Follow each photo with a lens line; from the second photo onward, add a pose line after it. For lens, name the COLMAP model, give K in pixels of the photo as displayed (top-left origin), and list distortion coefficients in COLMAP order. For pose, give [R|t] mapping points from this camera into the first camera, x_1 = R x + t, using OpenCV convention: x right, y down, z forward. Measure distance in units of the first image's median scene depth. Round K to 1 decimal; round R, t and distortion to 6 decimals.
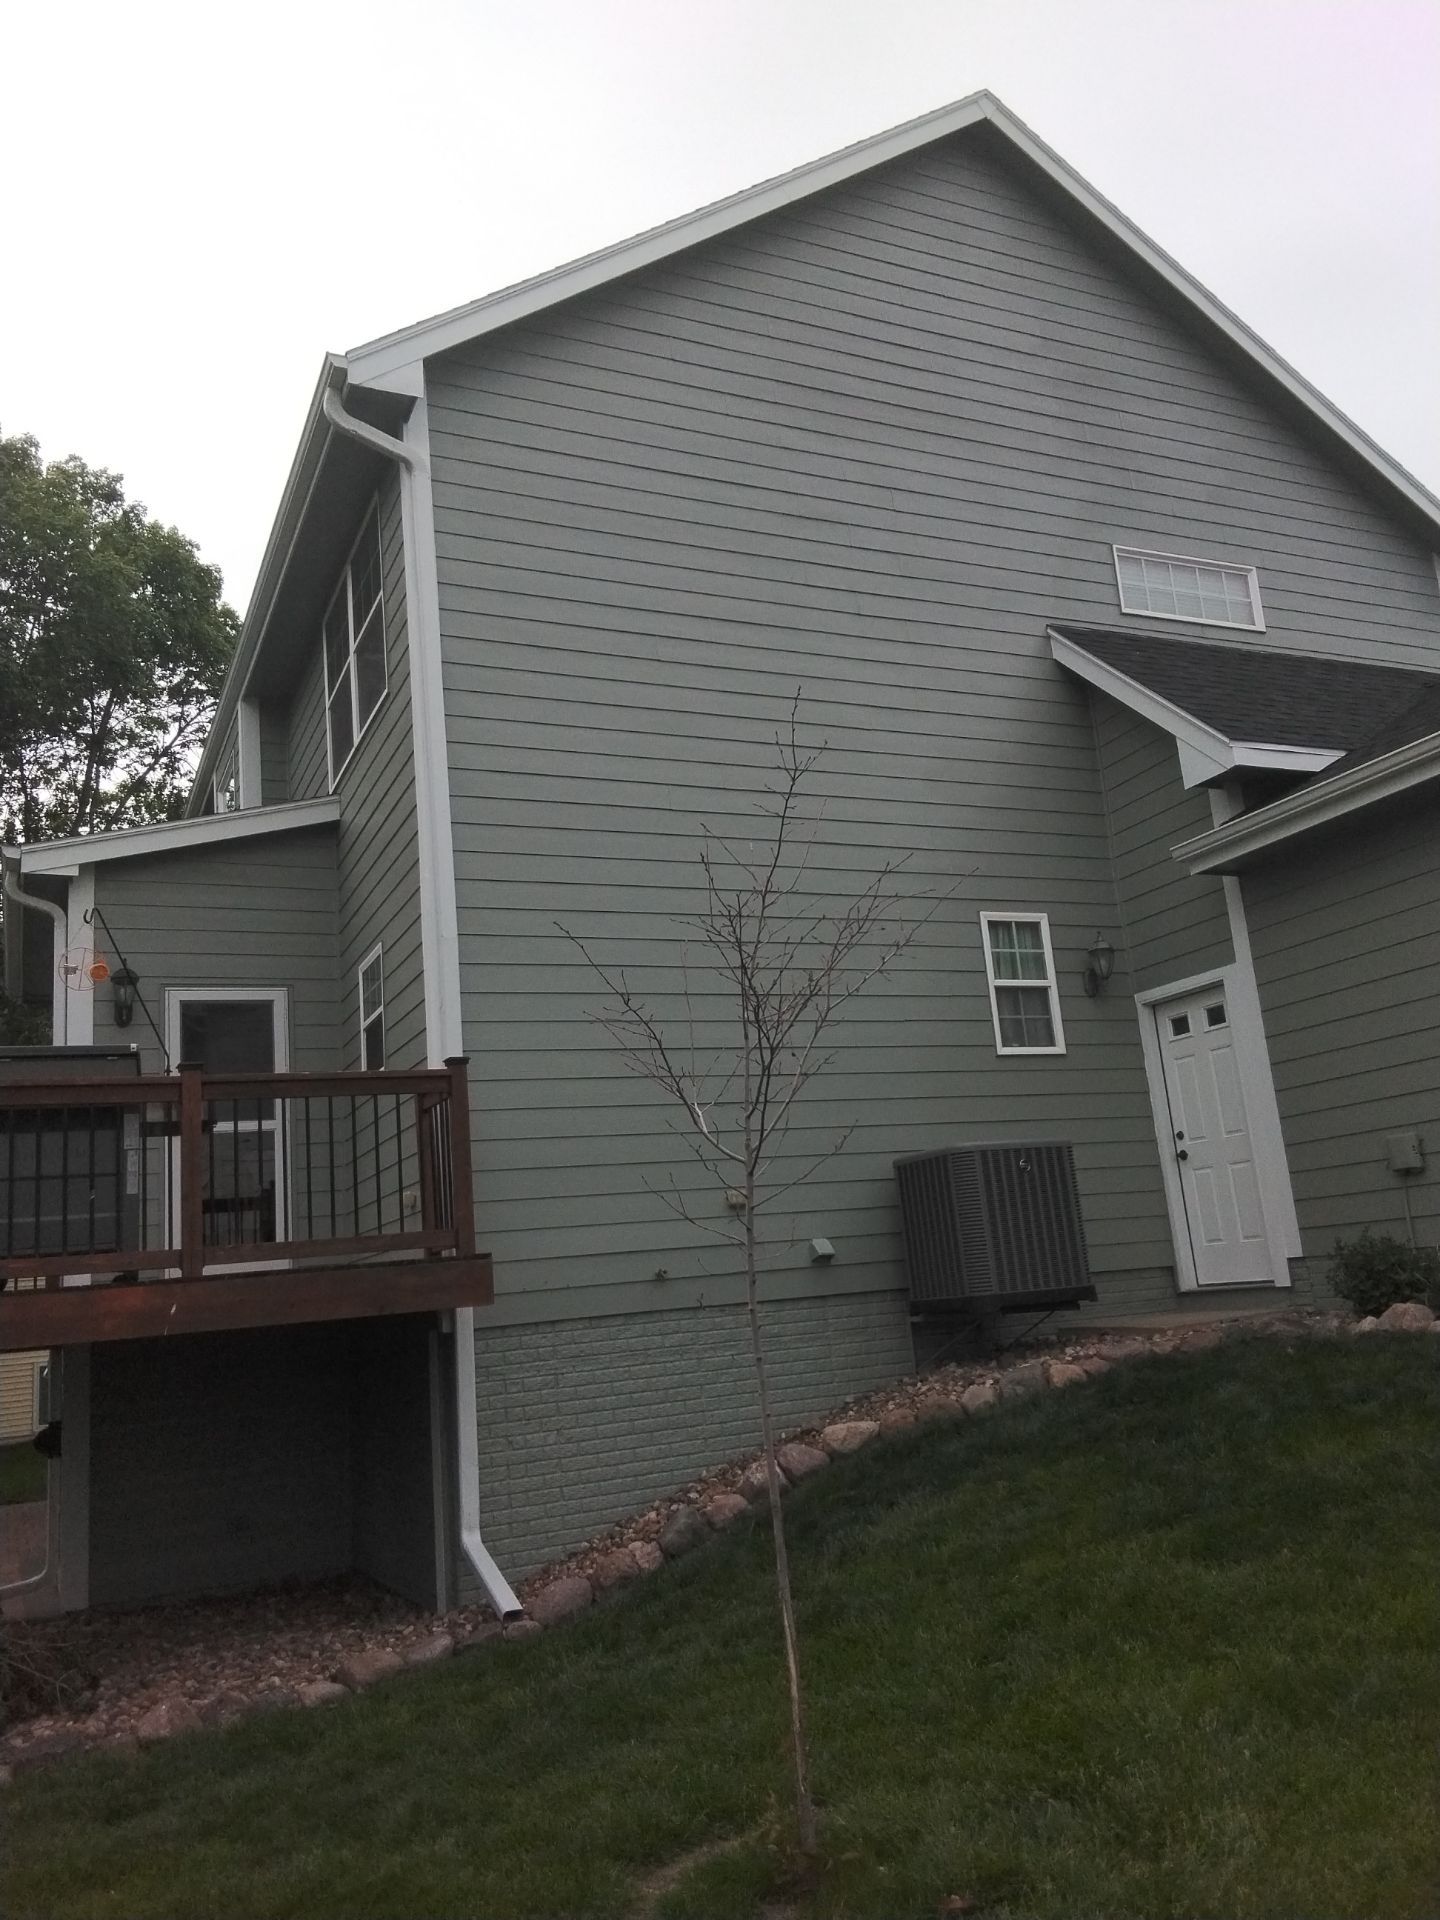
lens RADIAL K [[1495.0, 0, 718.3], [0, 1495.0, 966.0], [0, 0, 1]] dist [0.129106, -0.199168]
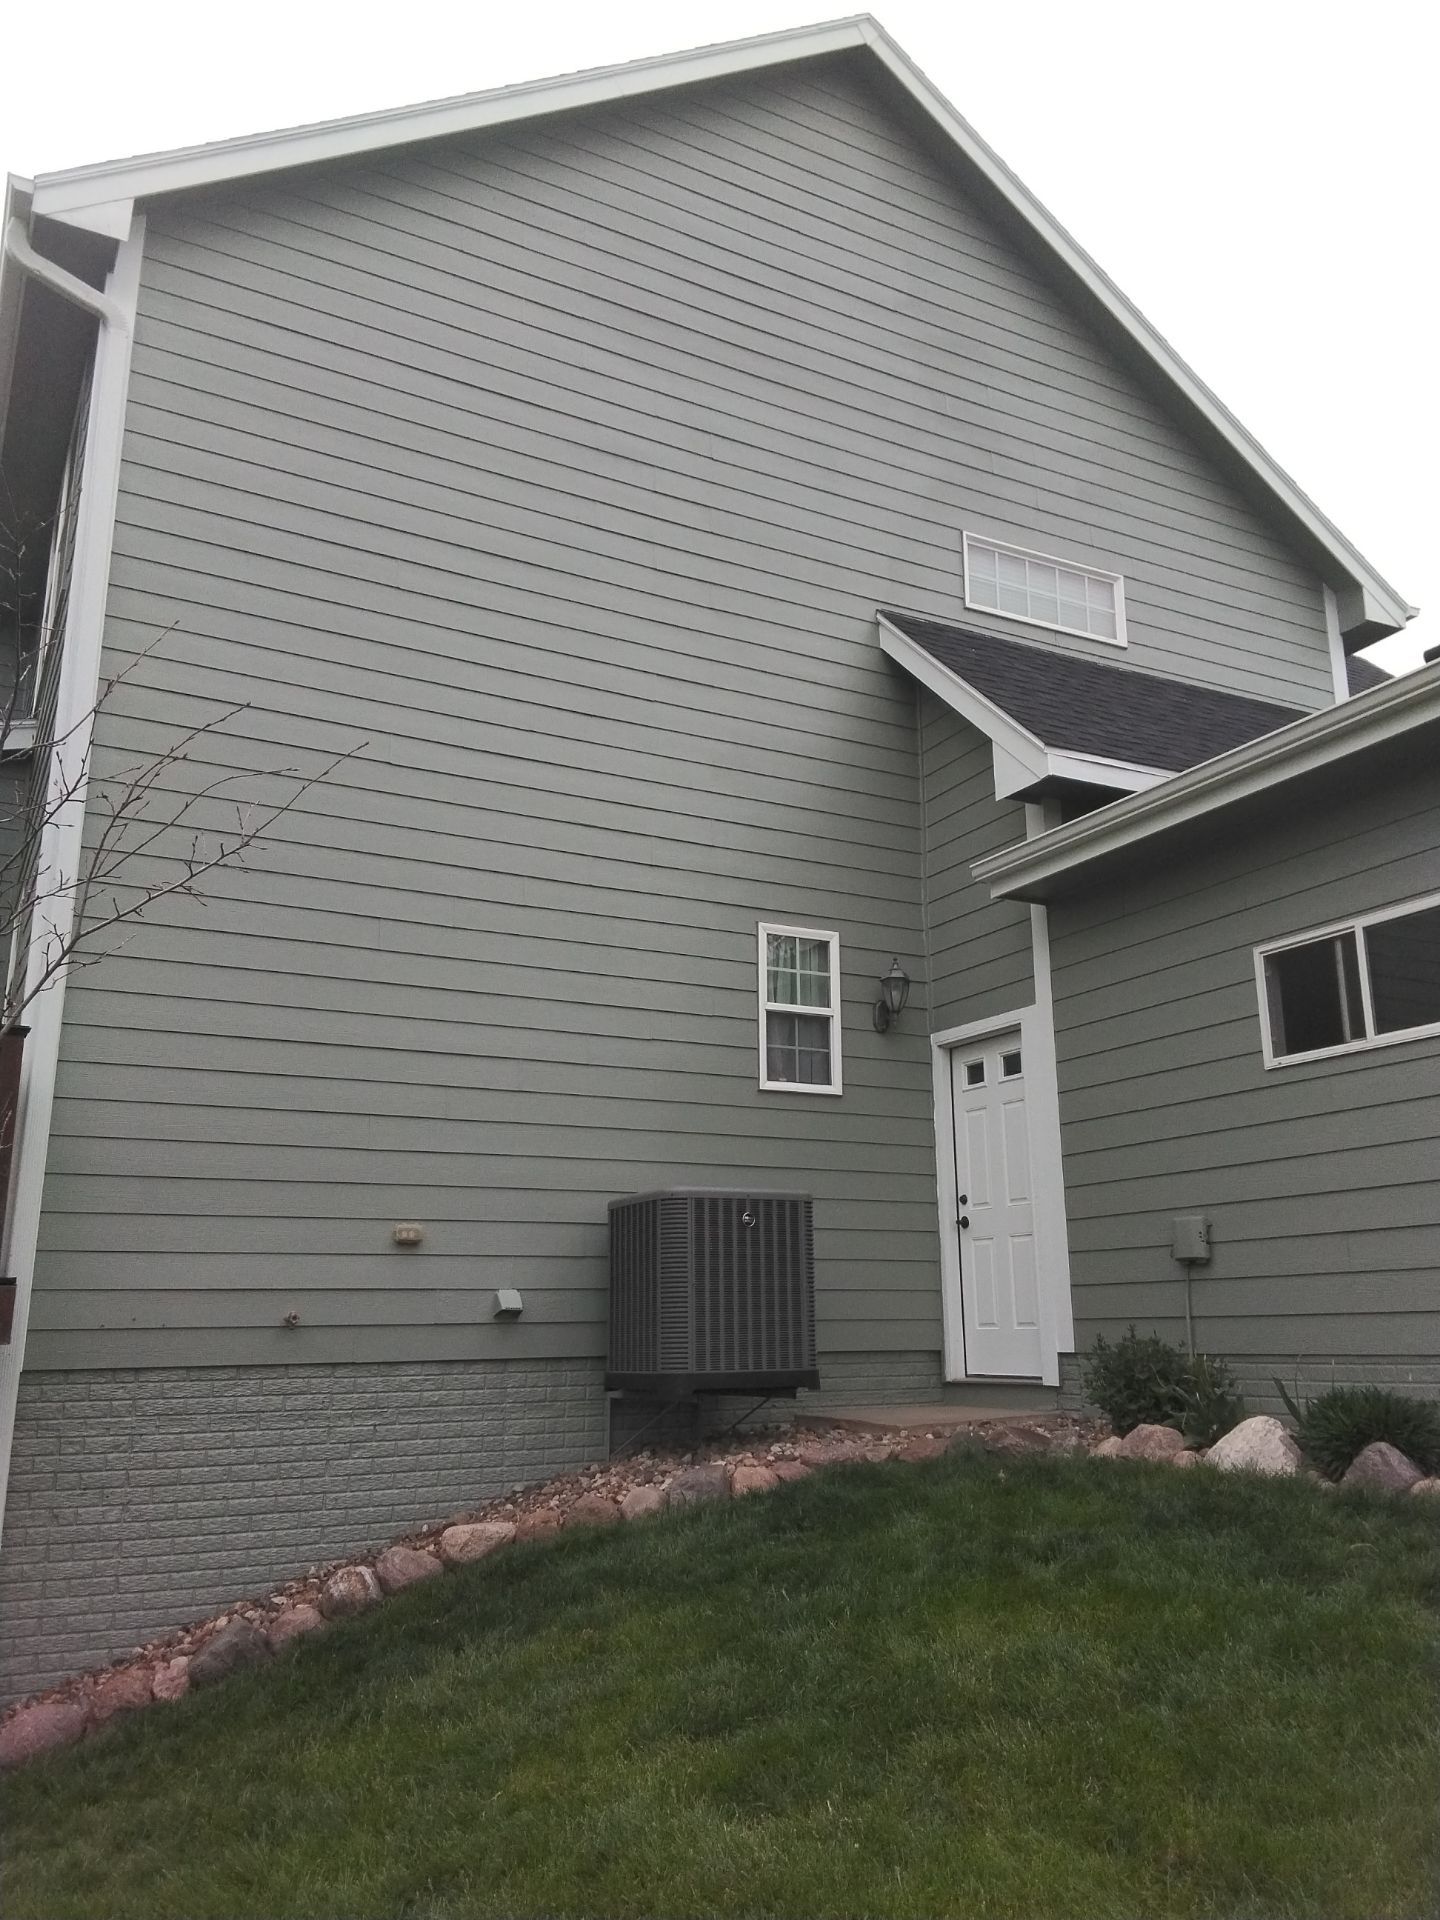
lens RADIAL K [[1488.8, 0, 728.1], [0, 1488.8, 980.1], [0, 0, 1]] dist [0.127016, -0.216198]
pose [[0.995429, 0.086509, 0.040453, 0.136458], [-0.085815, 0.996138, -0.018591, 0.015451], [-0.041905, 0.015035, 0.999008, 0.159610]]
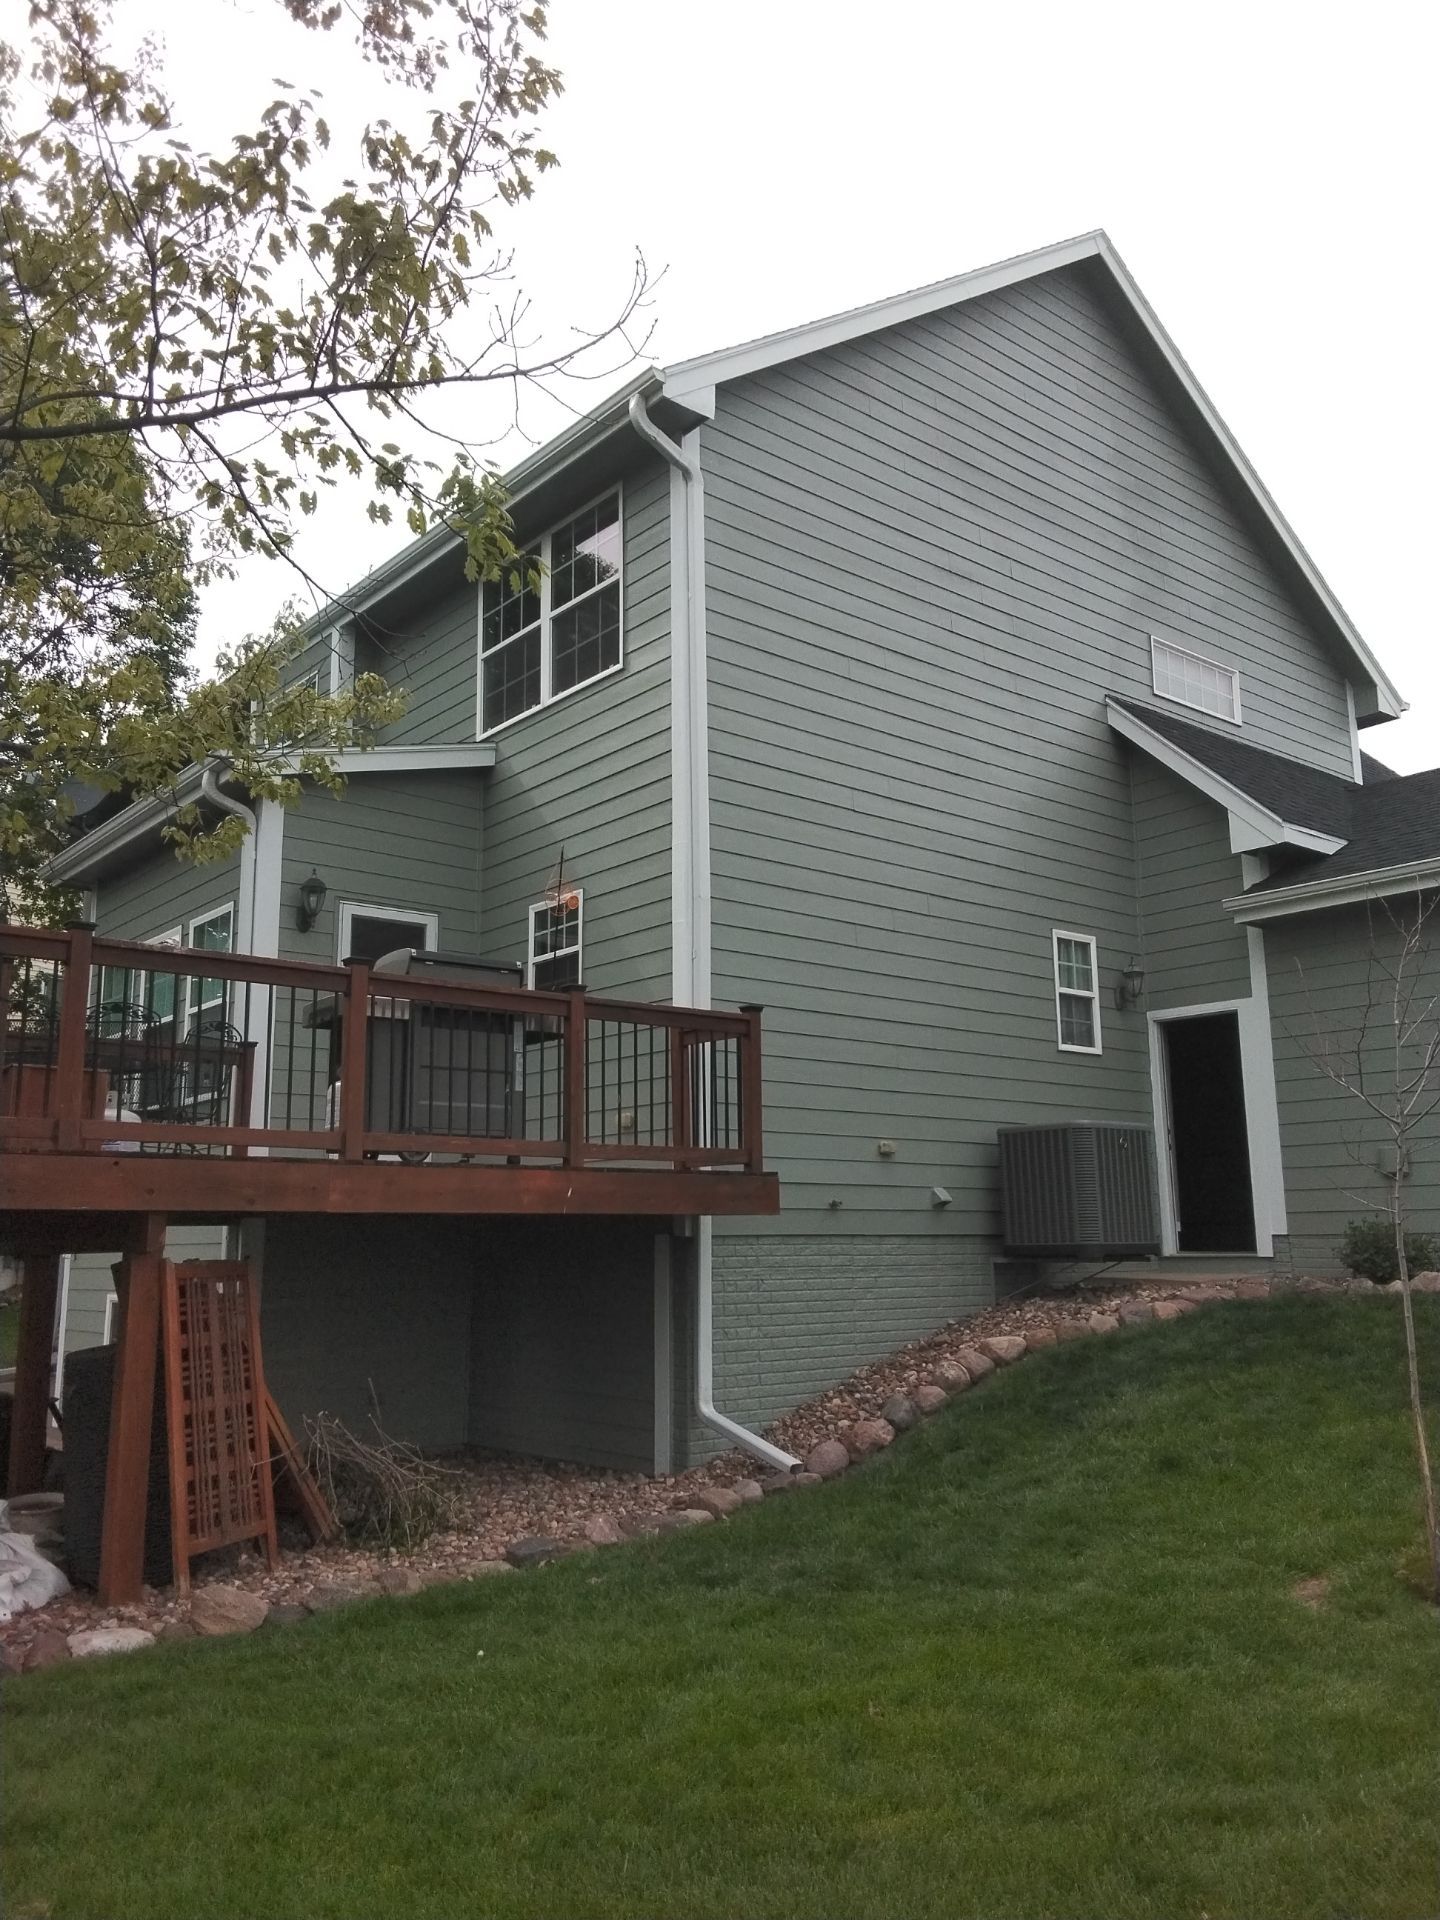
lens RADIAL K [[1495.0, 0, 718.3], [0, 1495.0, 966.0], [0, 0, 1]] dist [0.129106, -0.199168]
pose [[0.962763, 0.122812, 0.240843, -0.398690], [-0.127757, 0.991793, 0.004967, 0.022913], [-0.238257, -0.035552, 0.970551, -0.107134]]
